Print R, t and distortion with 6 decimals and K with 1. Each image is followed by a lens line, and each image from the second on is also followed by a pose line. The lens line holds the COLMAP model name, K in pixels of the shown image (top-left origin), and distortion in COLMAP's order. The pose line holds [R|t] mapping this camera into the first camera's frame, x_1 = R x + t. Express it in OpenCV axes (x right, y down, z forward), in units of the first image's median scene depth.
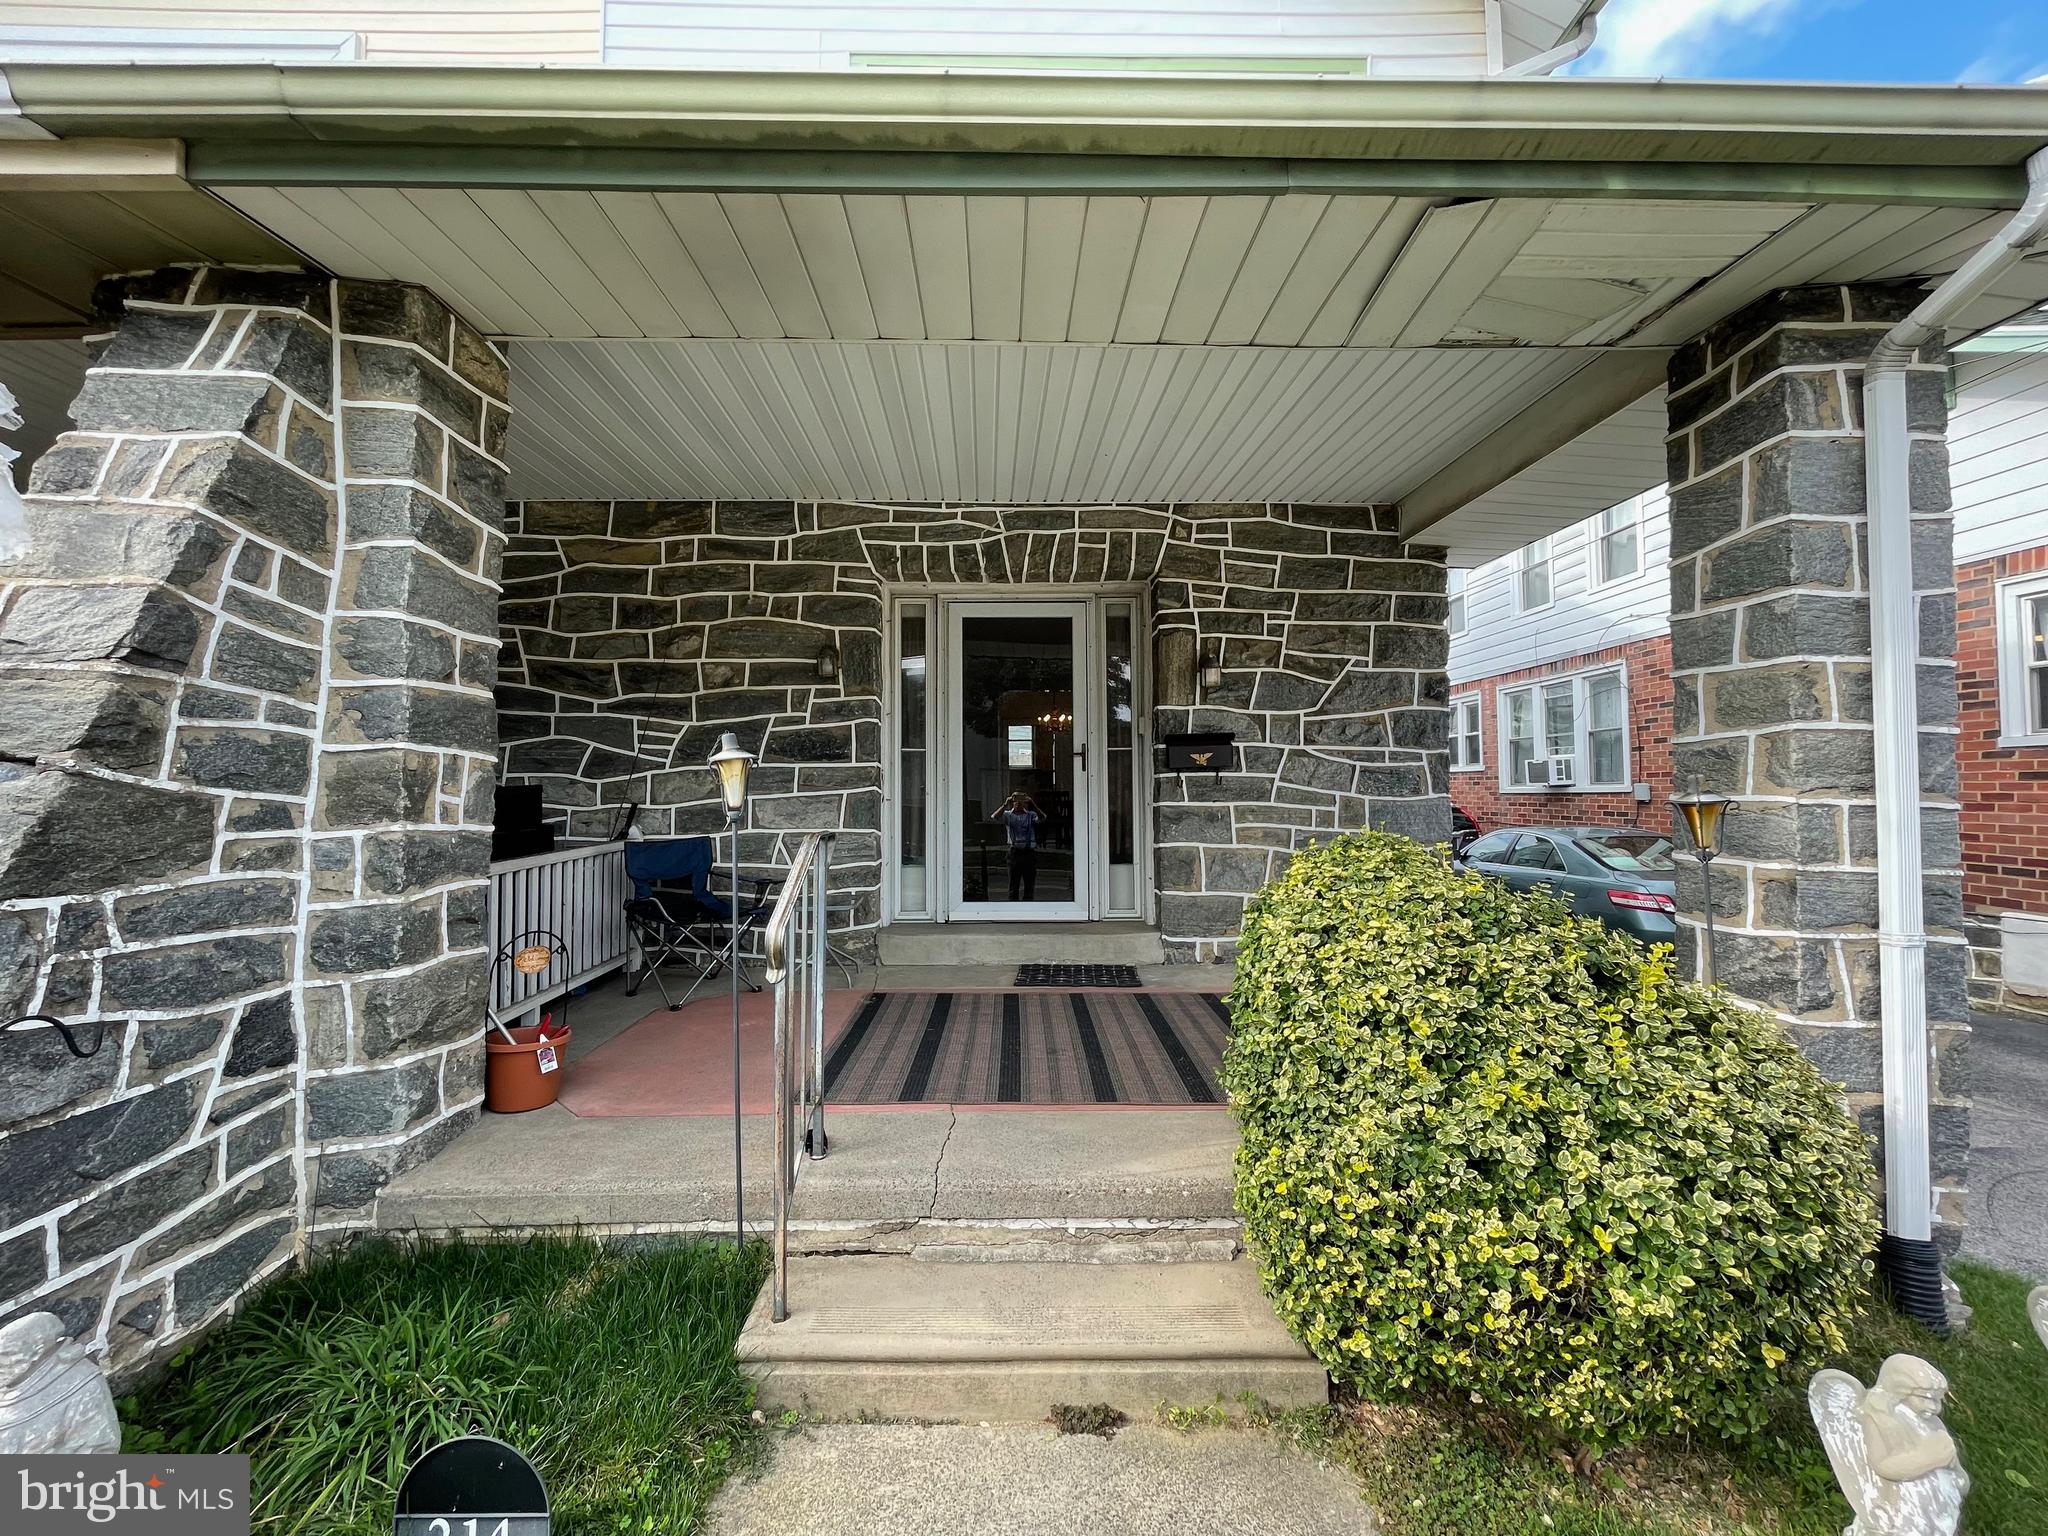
lens RADIAL K [[831.2, 0, 1020.4], [0, 831.2, 758.3], [0, 0, 1]] dist [-0.003012, 0.000680]
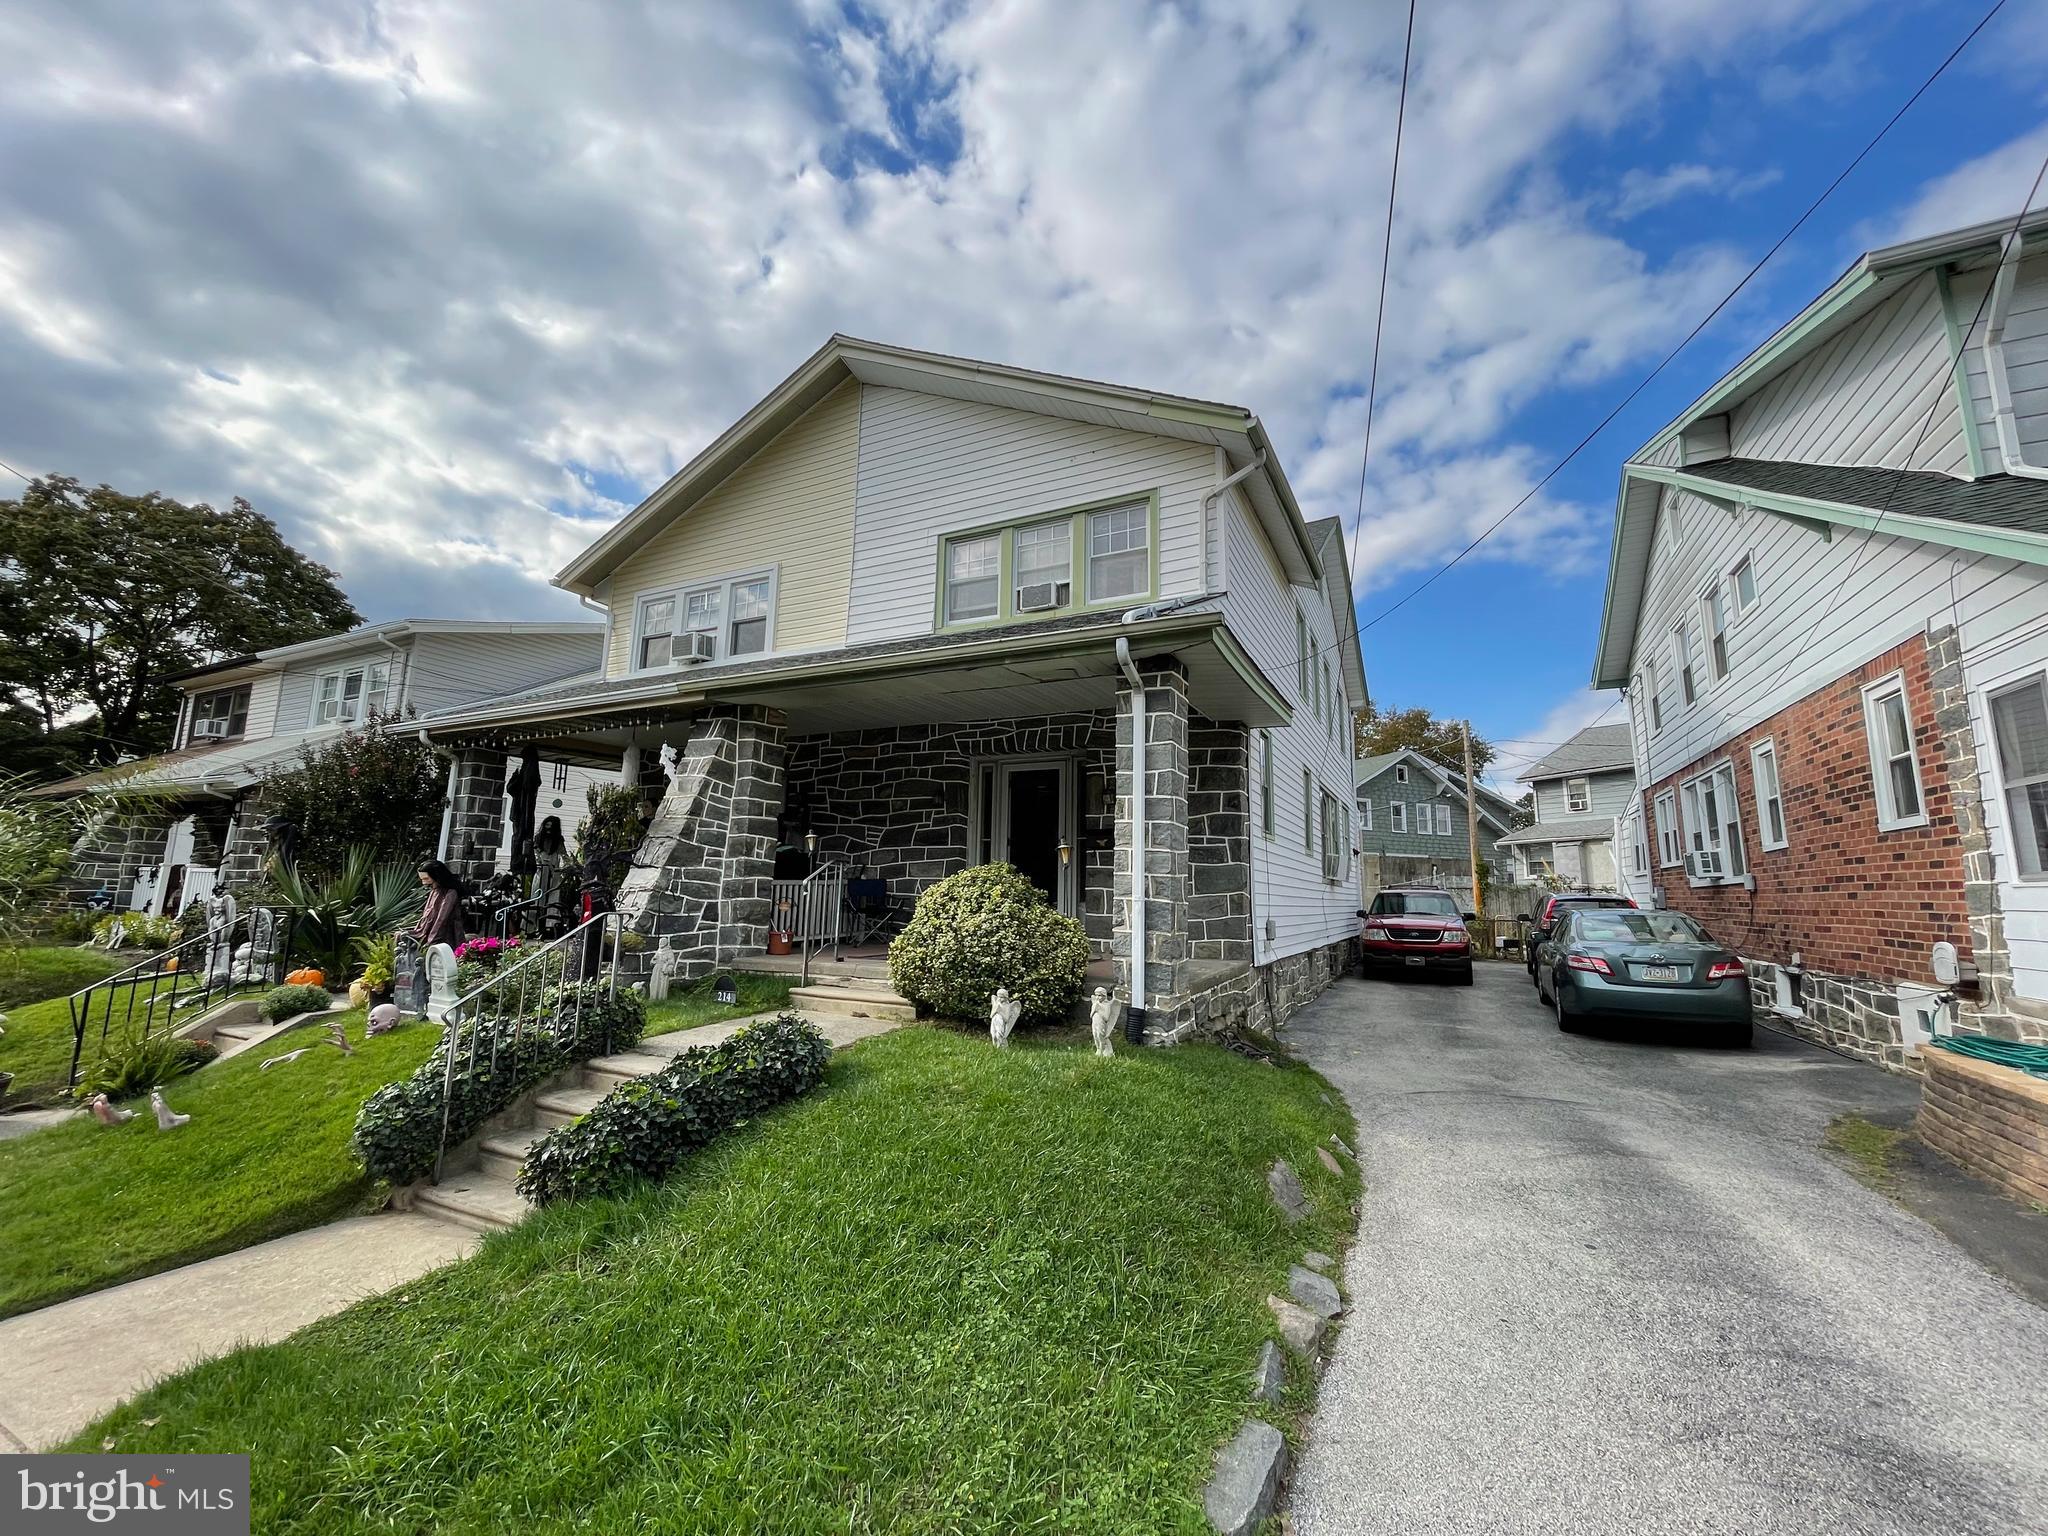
lens RADIAL K [[833.9, 0, 1024.9], [0, 833.9, 756.9], [0, 0, 1]] dist [0.002432, 0.000195]
pose [[0.883145, -0.055082, -0.465856, 1.548070], [-0.004594, 0.992019, -0.126004, 0.076279], [0.469079, 0.113420, 0.875843, -1.246922]]
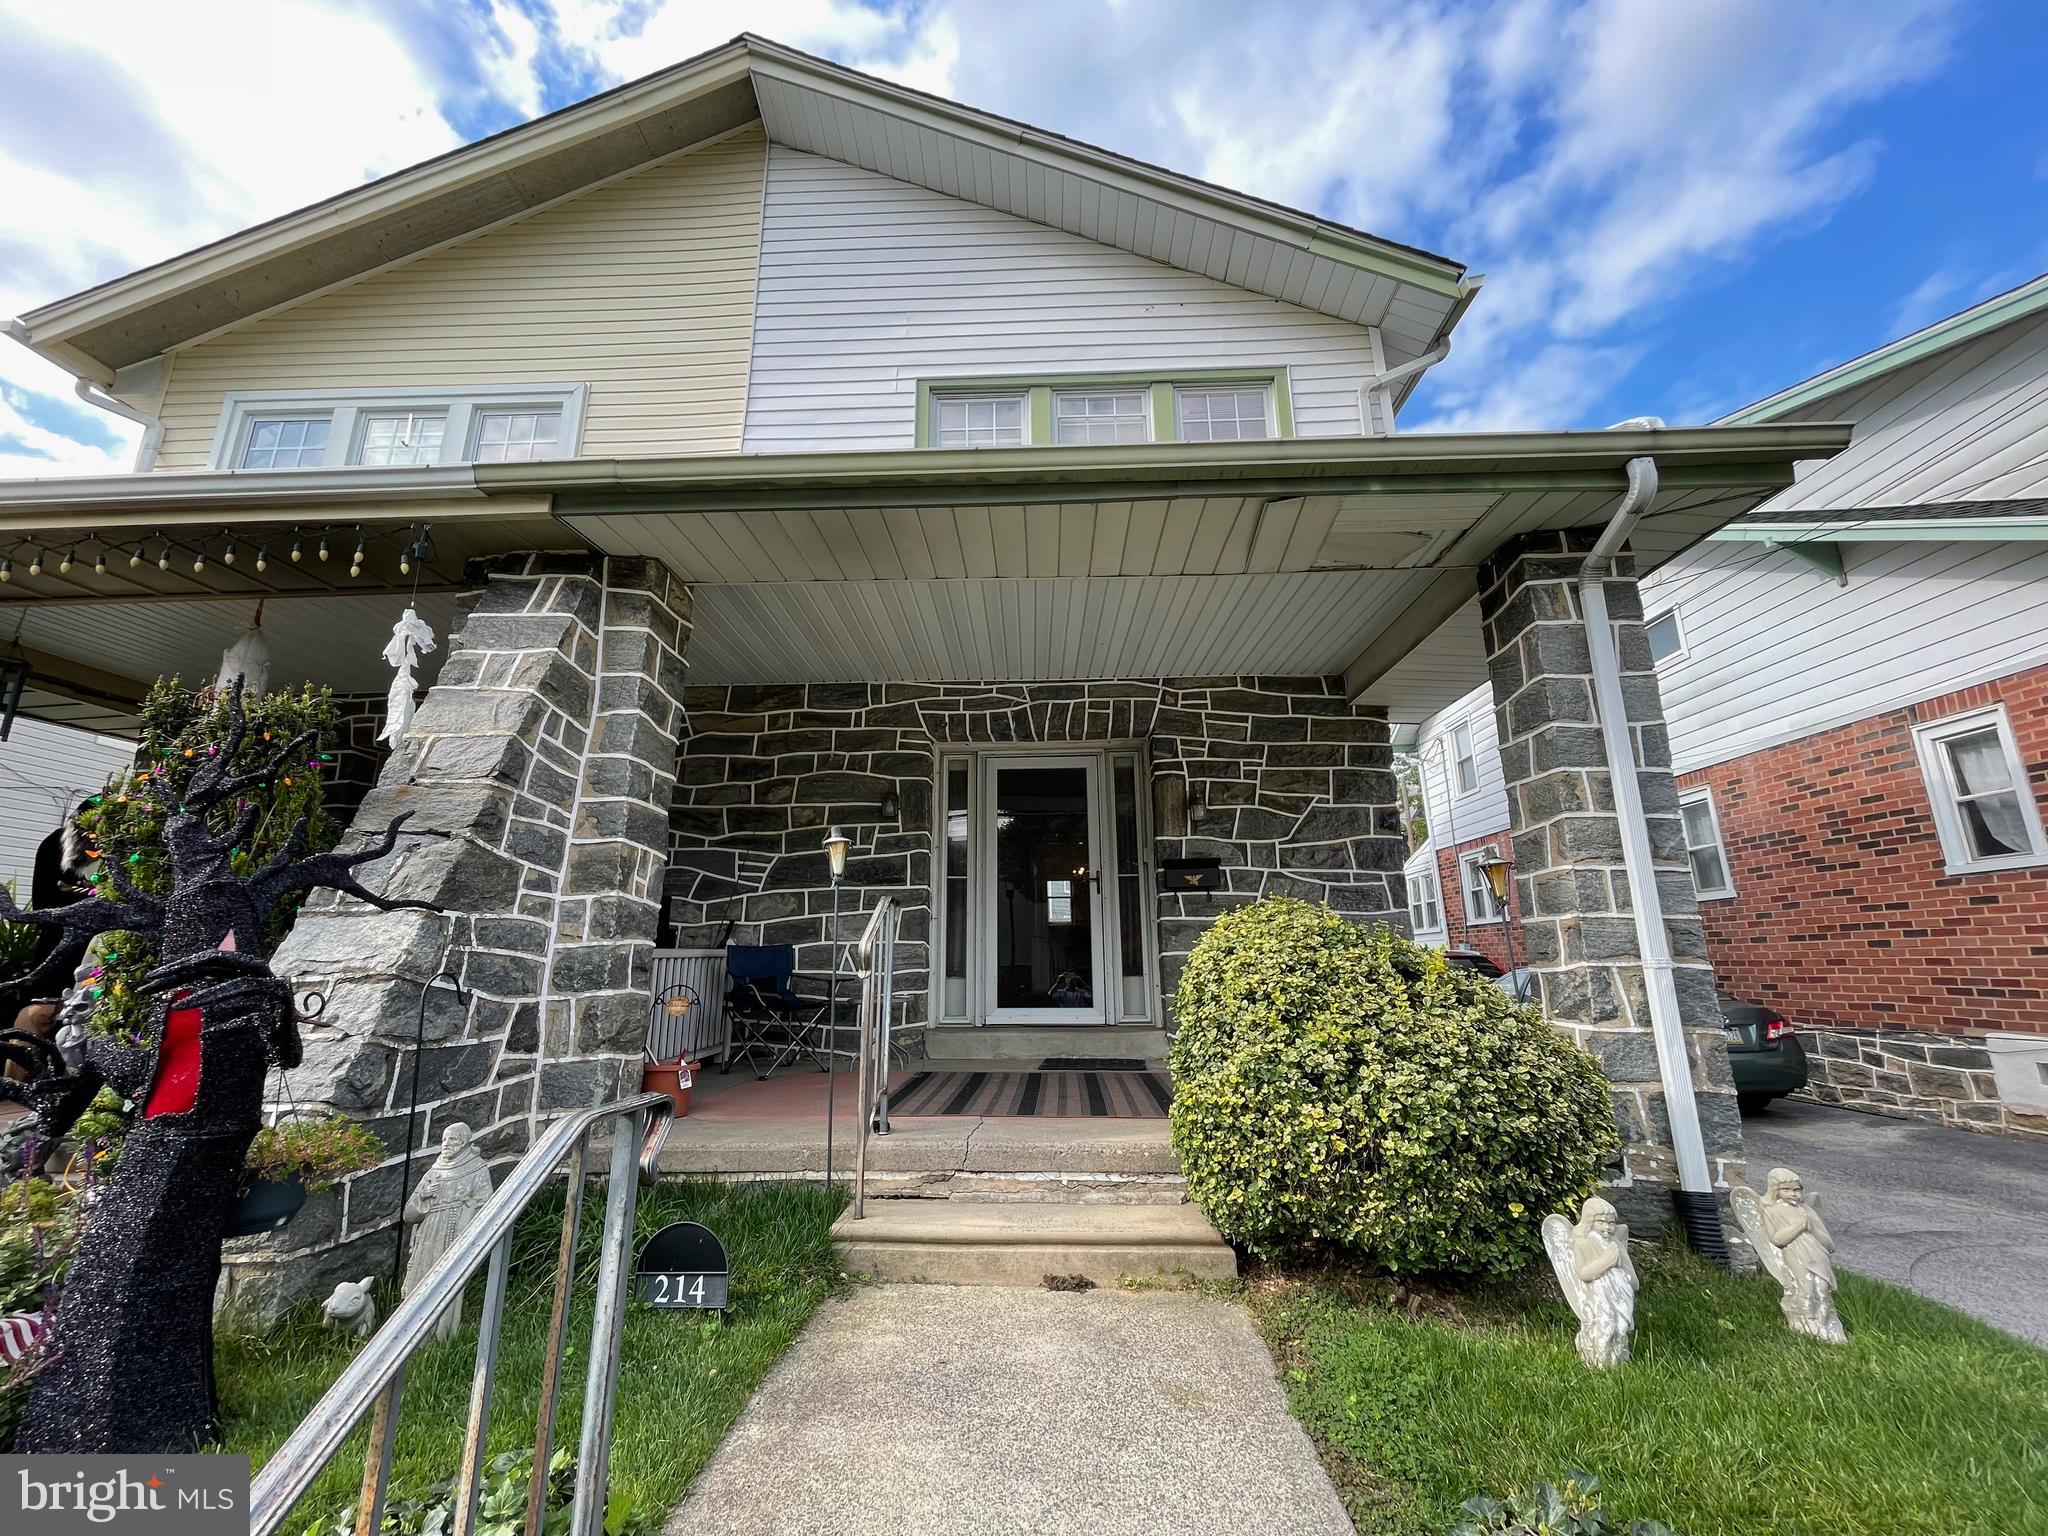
lens RADIAL K [[831.2, 0, 1020.4], [0, 831.2, 758.3], [0, 0, 1]] dist [-0.003012, 0.000680]
pose [[0.998371, -0.016977, -0.054466, 0.056615], [0.005403, 0.978543, -0.205973, 0.121715], [0.056794, 0.205344, 0.977041, -0.375394]]
